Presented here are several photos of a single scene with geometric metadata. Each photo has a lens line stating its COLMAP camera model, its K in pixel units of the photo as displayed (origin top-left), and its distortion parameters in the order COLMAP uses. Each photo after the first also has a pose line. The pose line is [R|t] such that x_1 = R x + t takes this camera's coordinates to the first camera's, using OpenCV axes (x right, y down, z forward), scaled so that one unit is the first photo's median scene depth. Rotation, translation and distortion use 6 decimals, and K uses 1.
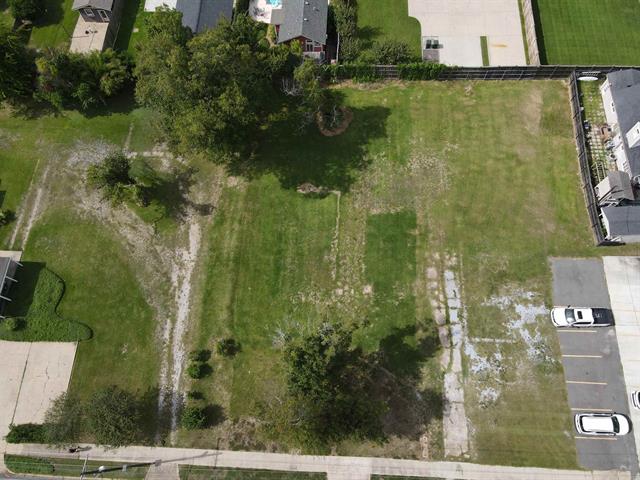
lens RADIAL K [[468.7, 0, 320.5], [0, 468.7, 238.3], [0, 0, 1]] dist [0.008188, 0.016102]
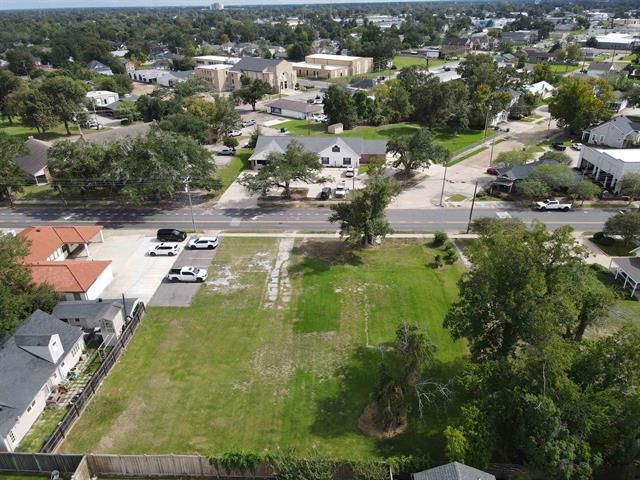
lens RADIAL K [[468.7, 0, 323.4], [0, 468.7, 239.3], [0, 0, 1]] dist [0.008188, 0.016102]
pose [[-0.998798, 0.048572, 0.006564, 0.126517], [0.002297, -0.087386, 0.996172, -1.160035], [0.048960, 0.994990, 0.087170, 0.755519]]
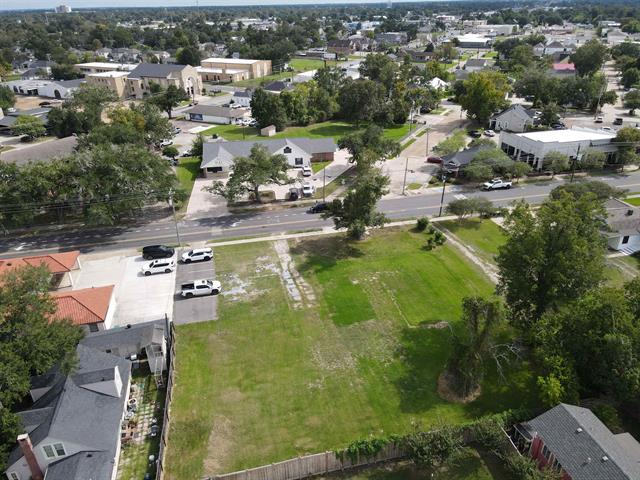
lens RADIAL K [[468.7, 0, 323.8], [0, 468.7, 237.0], [0, 0, 1]] dist [0.008188, 0.016102]
pose [[-0.958614, 0.165795, -0.231455, 0.476628], [-0.244559, -0.063267, 0.967568, -1.155369], [0.145775, 0.984129, 0.101195, 0.734115]]
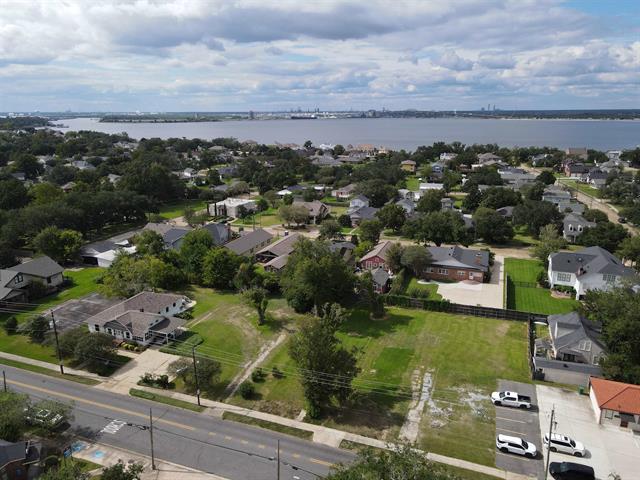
lens RADIAL K [[468.7, 0, 319.8], [0, 468.7, 240.0], [0, 0, 1]] dist [0.008188, 0.016102]
pose [[0.949433, 0.106005, -0.295532, 0.350435], [-0.298798, 0.594121, -0.746820, 1.081082], [0.096415, 0.797360, 0.595753, -0.299292]]
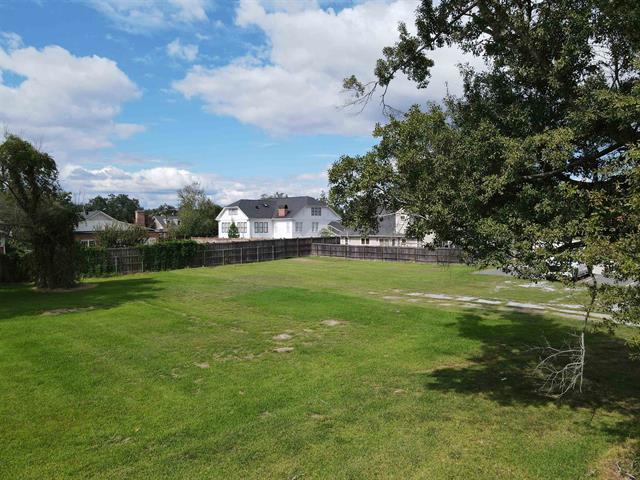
lens RADIAL K [[468.7, 0, 318.3], [0, 468.7, 240.6], [0, 0, 1]] dist [0.008188, 0.016102]
pose [[0.693860, -0.003281, 0.720102, -0.195029], [0.664881, 0.386981, -0.638889, 0.331451], [-0.276569, 0.922082, 0.270692, 0.840065]]
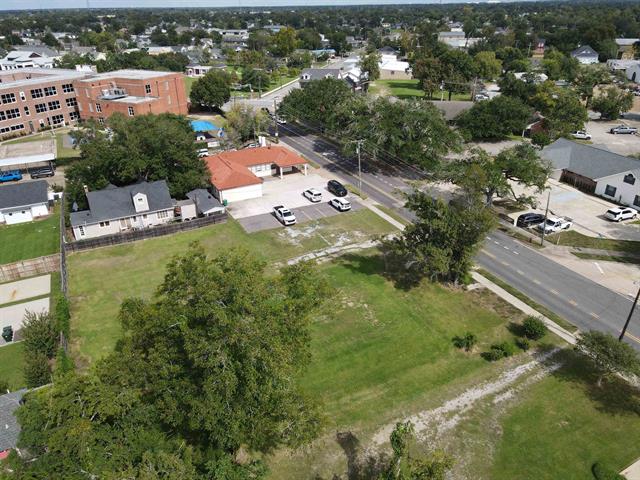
lens RADIAL K [[468.7, 0, 320.6], [0, 468.7, 238.3], [0, 0, 1]] dist [0.008188, 0.016102]
pose [[-0.483124, -0.358345, 0.798862, -0.719828], [0.823179, 0.124925, 0.553868, -0.546742], [-0.298274, 0.925193, 0.234628, 0.644064]]
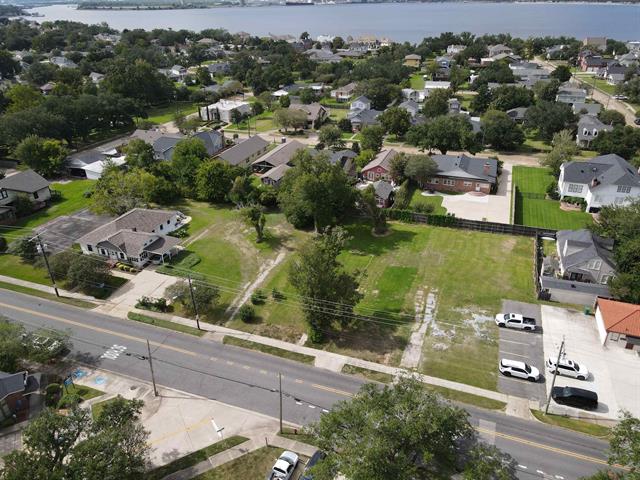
lens RADIAL K [[468.7, 0, 320.1], [0, 468.7, 238.4], [0, 0, 1]] dist [0.008188, 0.016102]
pose [[0.951430, 0.156742, -0.264976, 0.309552], [-0.291019, 0.738692, -0.607982, 0.972354], [0.100440, 0.655566, 0.748429, -0.278976]]
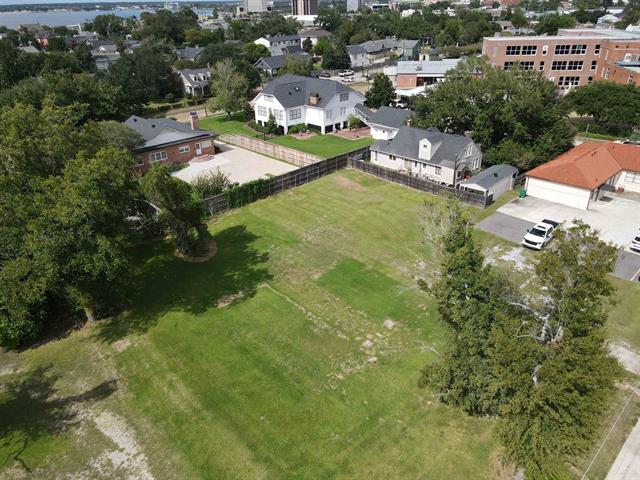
lens RADIAL K [[468.7, 0, 321.0], [0, 468.7, 237.1], [0, 0, 1]] dist [0.008188, 0.016102]
pose [[0.693491, -0.312417, 0.649204, -0.412145], [0.668679, 0.614562, -0.418548, 0.264152], [-0.268214, 0.724368, 0.635100, 0.469296]]
